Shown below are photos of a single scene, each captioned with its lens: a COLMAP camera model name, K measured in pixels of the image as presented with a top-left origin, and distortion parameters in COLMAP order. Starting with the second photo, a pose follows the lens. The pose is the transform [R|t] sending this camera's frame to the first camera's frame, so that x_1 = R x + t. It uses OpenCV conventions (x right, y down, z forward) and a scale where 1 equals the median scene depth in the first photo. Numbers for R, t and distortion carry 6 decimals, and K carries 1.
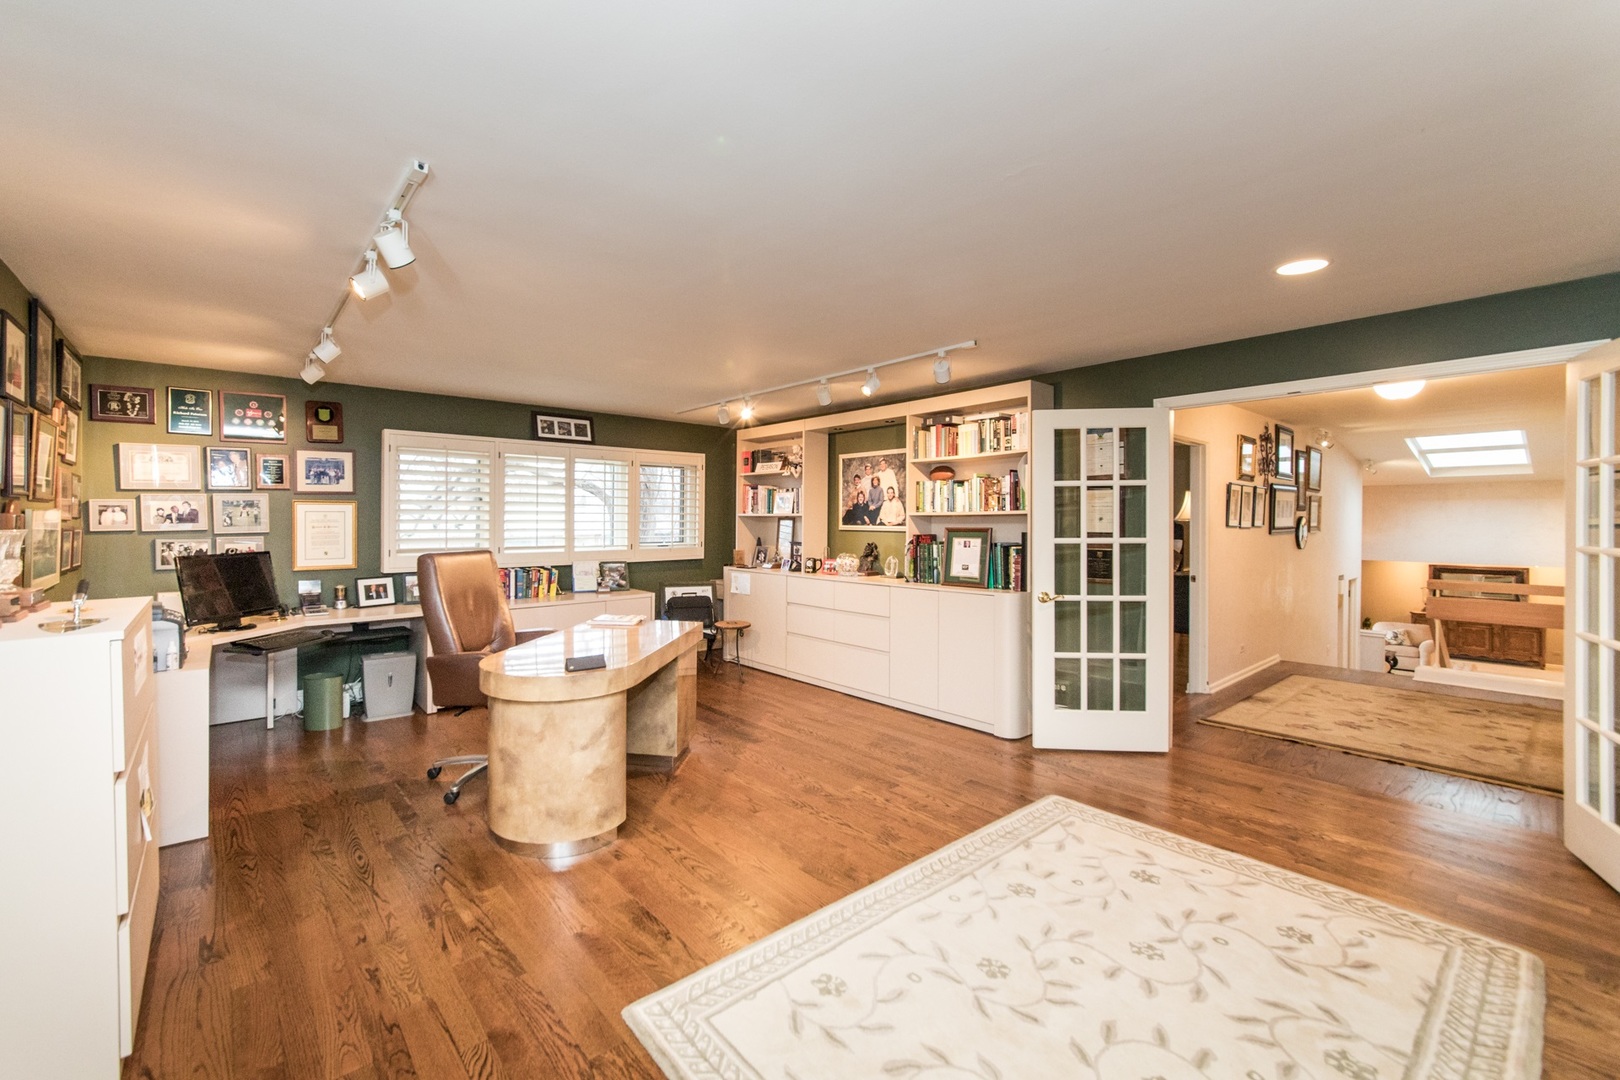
lens RADIAL K [[600.9, 0, 819.3], [0, 600.9, 519.0], [0, 0, 1]] dist [0.001751, 0.002176]
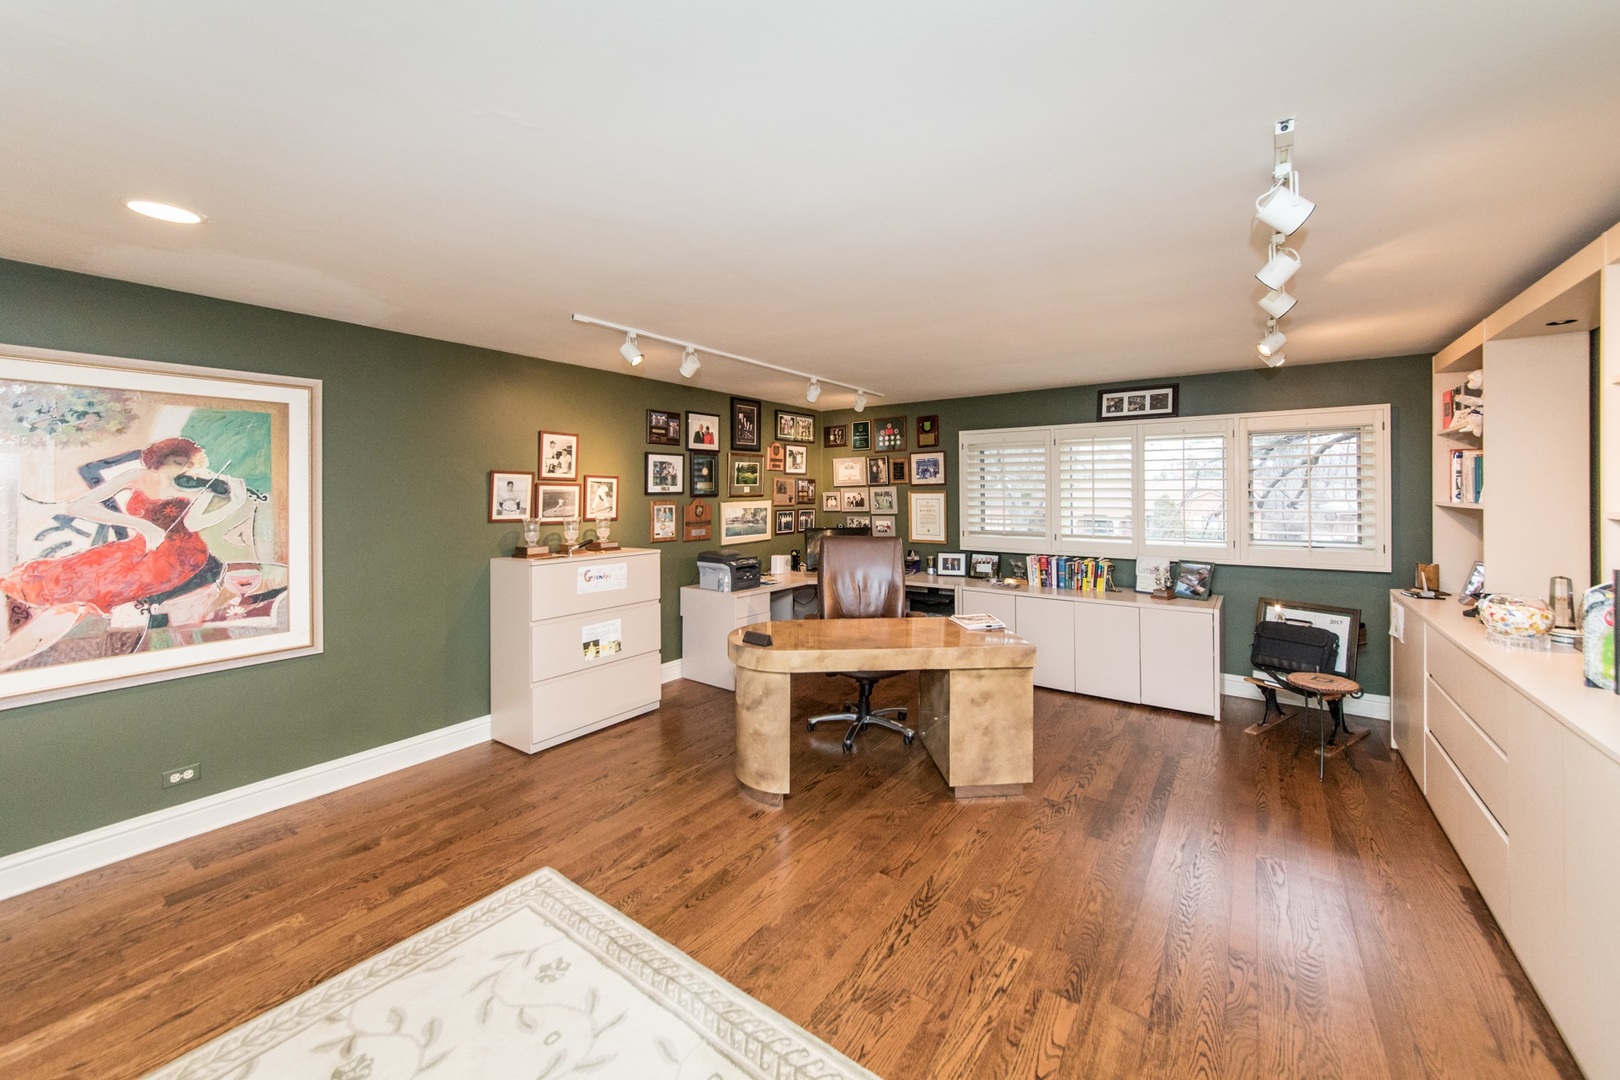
lens RADIAL K [[600.9, 0, 782.6], [0, 600.9, 489.3], [0, 0, 1]] dist [0.001751, 0.002176]
pose [[0.267174, -0.008126, -0.963614, 0.369628], [0.000279, 0.999965, -0.008355, -0.023250], [0.963648, 0.001963, 0.267167, 0.350064]]
